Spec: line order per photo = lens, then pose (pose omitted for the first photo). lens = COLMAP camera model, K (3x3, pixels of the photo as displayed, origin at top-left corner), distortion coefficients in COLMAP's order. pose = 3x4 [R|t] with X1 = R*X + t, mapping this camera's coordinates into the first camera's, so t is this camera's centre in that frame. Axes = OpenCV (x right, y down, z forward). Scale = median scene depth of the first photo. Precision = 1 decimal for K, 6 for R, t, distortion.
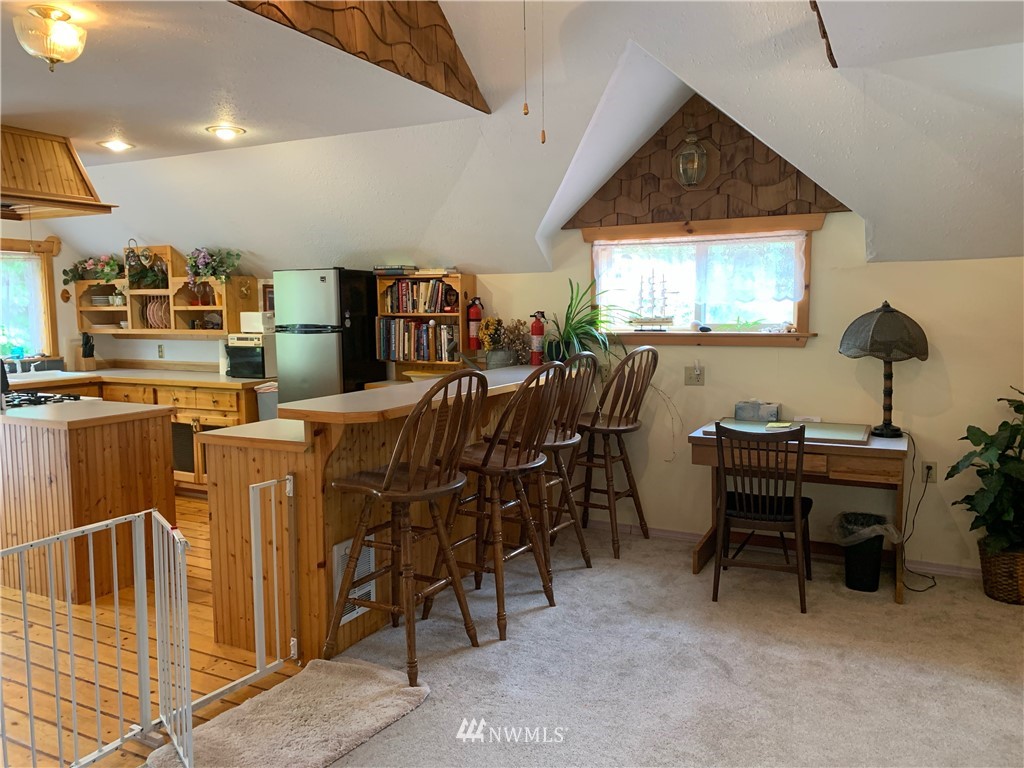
lens RADIAL K [[791.7, 0, 506.2], [0, 791.7, 380.7], [0, 0, 1]] dist [-0.001532, 0.003154]
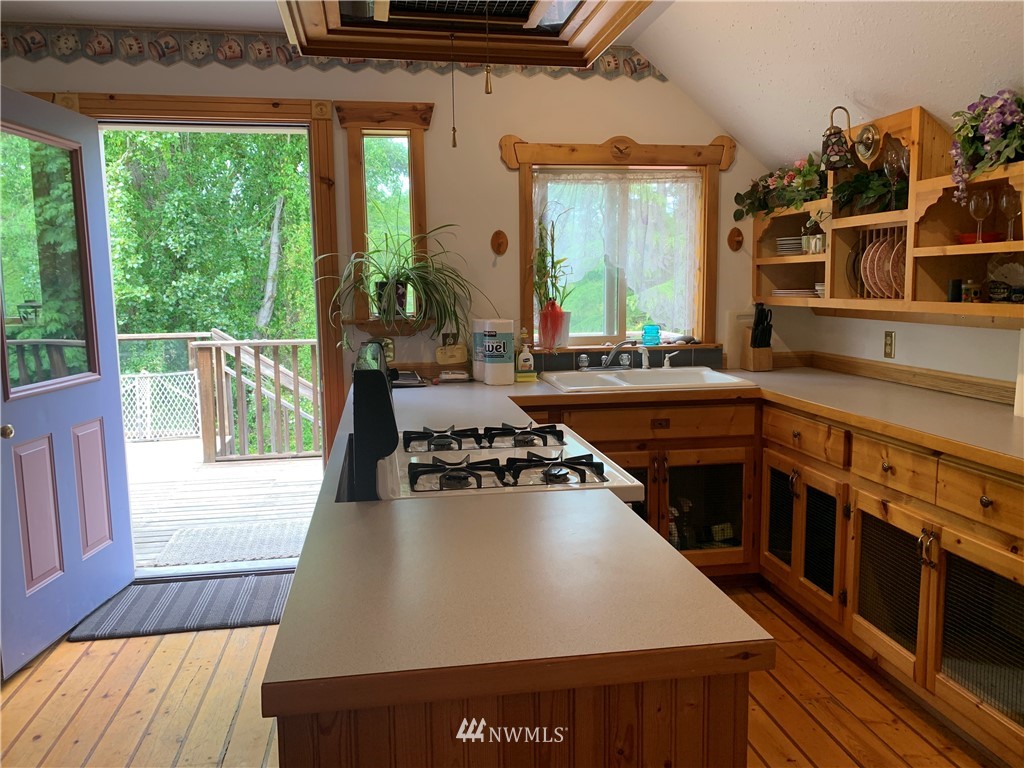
lens RADIAL K [[791.7, 0, 506.2], [0, 791.7, 380.7], [0, 0, 1]] dist [-0.001532, 0.003154]
pose [[0.600344, 0.098852, -0.793609, -0.192722], [-0.067410, 0.995055, 0.072951, -0.036210], [0.796896, 0.009702, 0.604039, 0.534052]]
